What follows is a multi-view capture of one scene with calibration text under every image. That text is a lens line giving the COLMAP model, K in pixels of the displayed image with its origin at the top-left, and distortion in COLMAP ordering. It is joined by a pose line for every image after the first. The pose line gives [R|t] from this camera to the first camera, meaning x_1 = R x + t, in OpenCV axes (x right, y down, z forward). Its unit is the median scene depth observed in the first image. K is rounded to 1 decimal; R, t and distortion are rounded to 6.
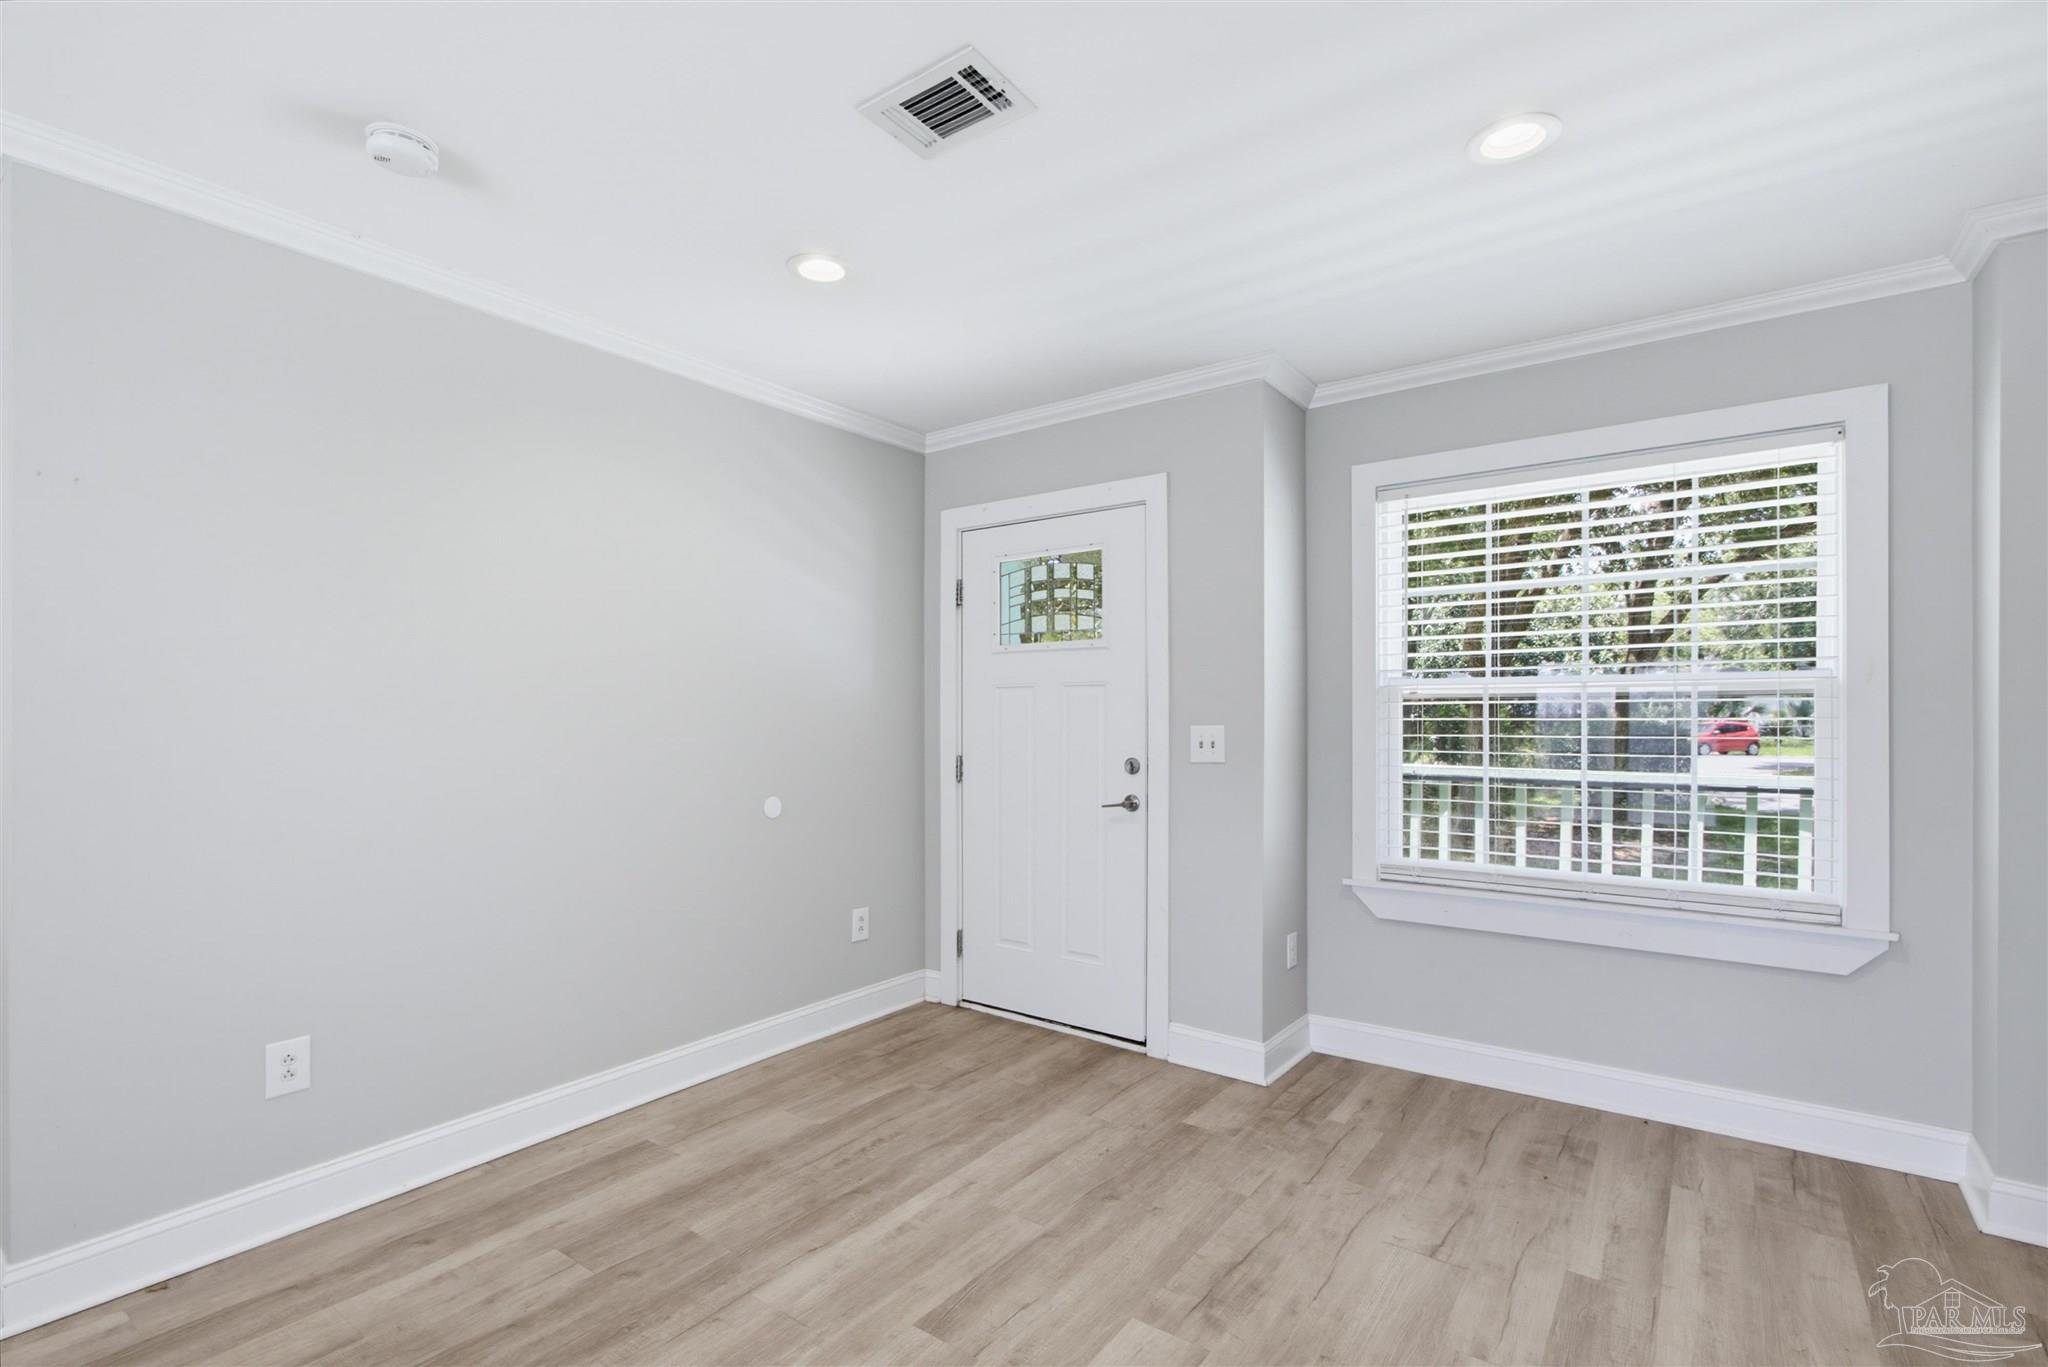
lens RADIAL K [[943.0, 0, 1029.3], [0, 943.0, 715.0], [0, 0, 1]] dist [0.002187, 0.001230]
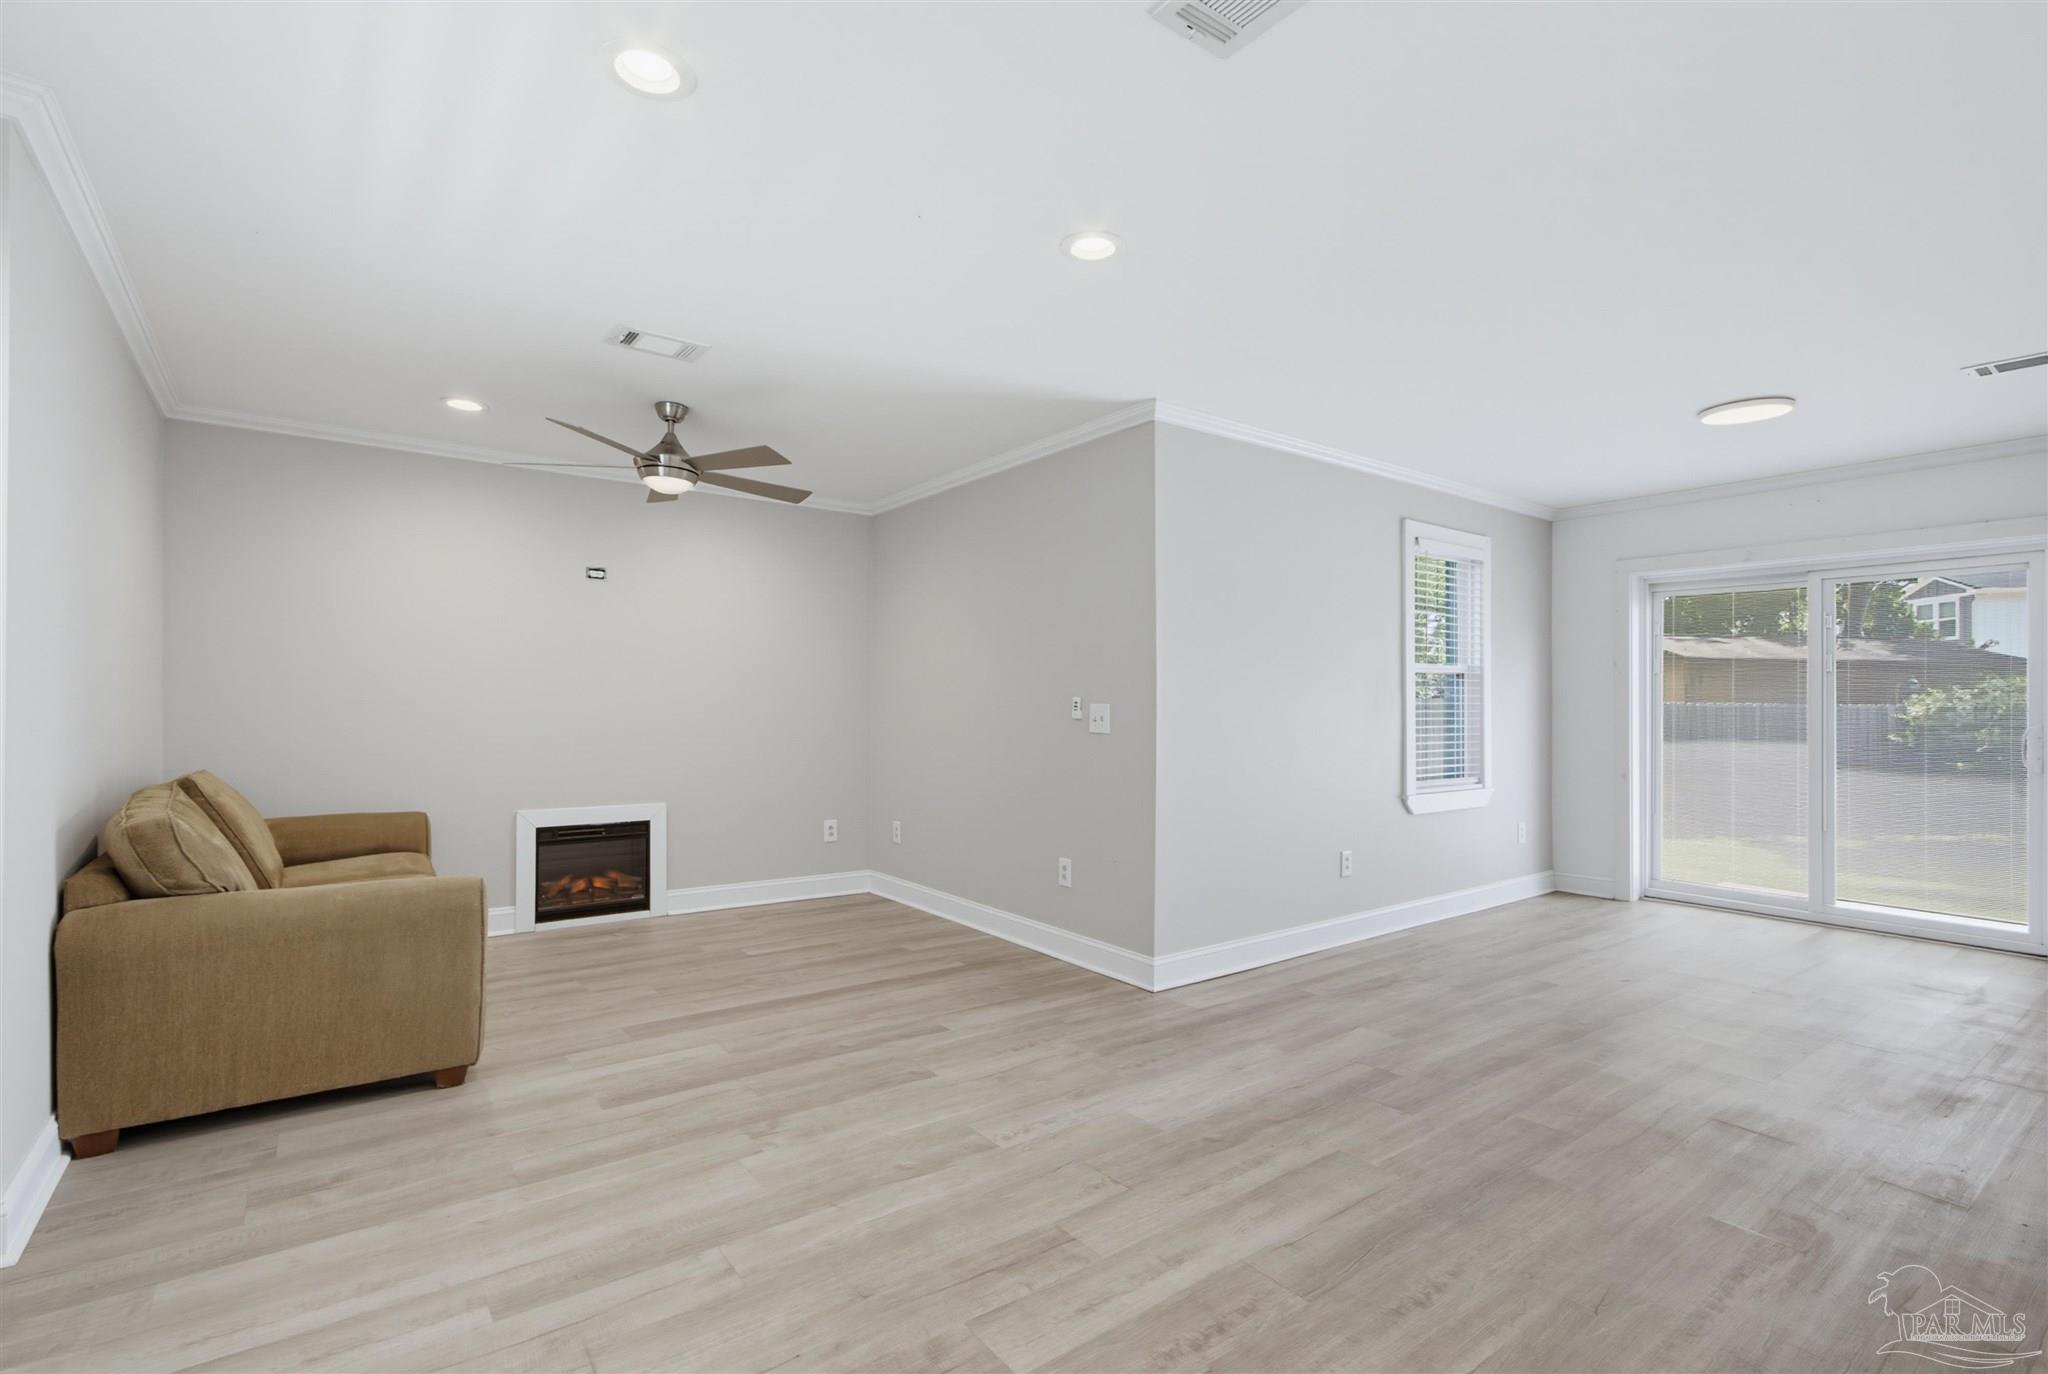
lens RADIAL K [[950.3, 0, 1024.0], [0, 950.3, 687.0], [0, 0, 1]] dist [0.003952, 0.000453]
pose [[-0.957412, -0.003599, 0.288704, -0.083767], [-0.008775, 0.999823, -0.016636, 0.019287], [-0.288593, -0.018461, -0.957274, 1.094380]]
